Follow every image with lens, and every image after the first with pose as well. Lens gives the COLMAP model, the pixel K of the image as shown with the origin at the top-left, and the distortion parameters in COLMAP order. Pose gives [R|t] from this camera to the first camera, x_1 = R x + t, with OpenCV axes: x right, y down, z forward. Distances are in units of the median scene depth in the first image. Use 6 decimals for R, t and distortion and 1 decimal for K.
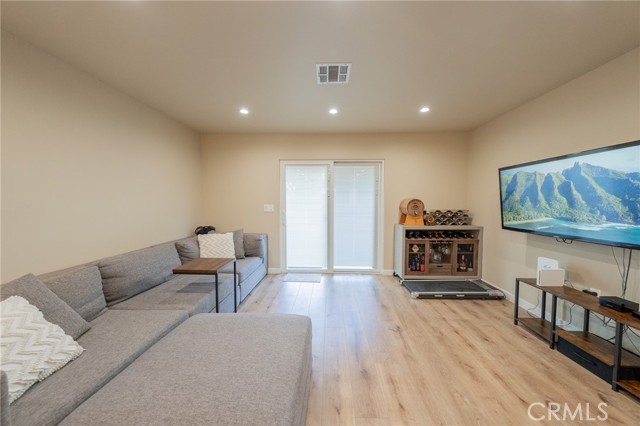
lens RADIAL K [[220.6, 0, 317.8], [0, 220.6, 213.0], [0, 0, 1]] dist [-0.003813, -0.000338]
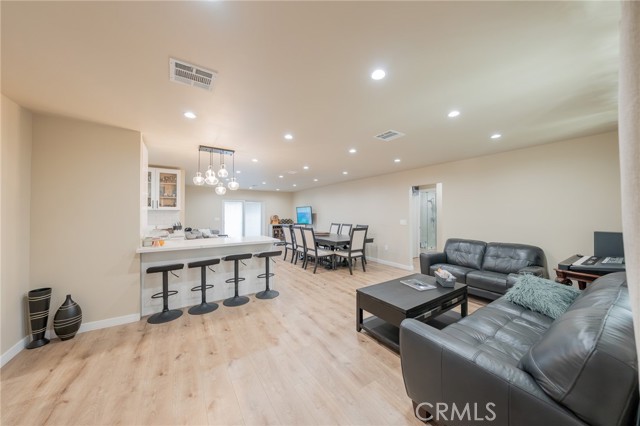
lens RADIAL K [[220.6, 0, 321.8], [0, 220.6, 212.8], [0, 0, 1]] dist [-0.003813, -0.000338]
pose [[0.816249, -0.000197, 0.577700, -0.714774], [0.024232, 0.999131, -0.033898, 0.016966], [-0.577191, 0.041668, 0.815545, -1.663004]]
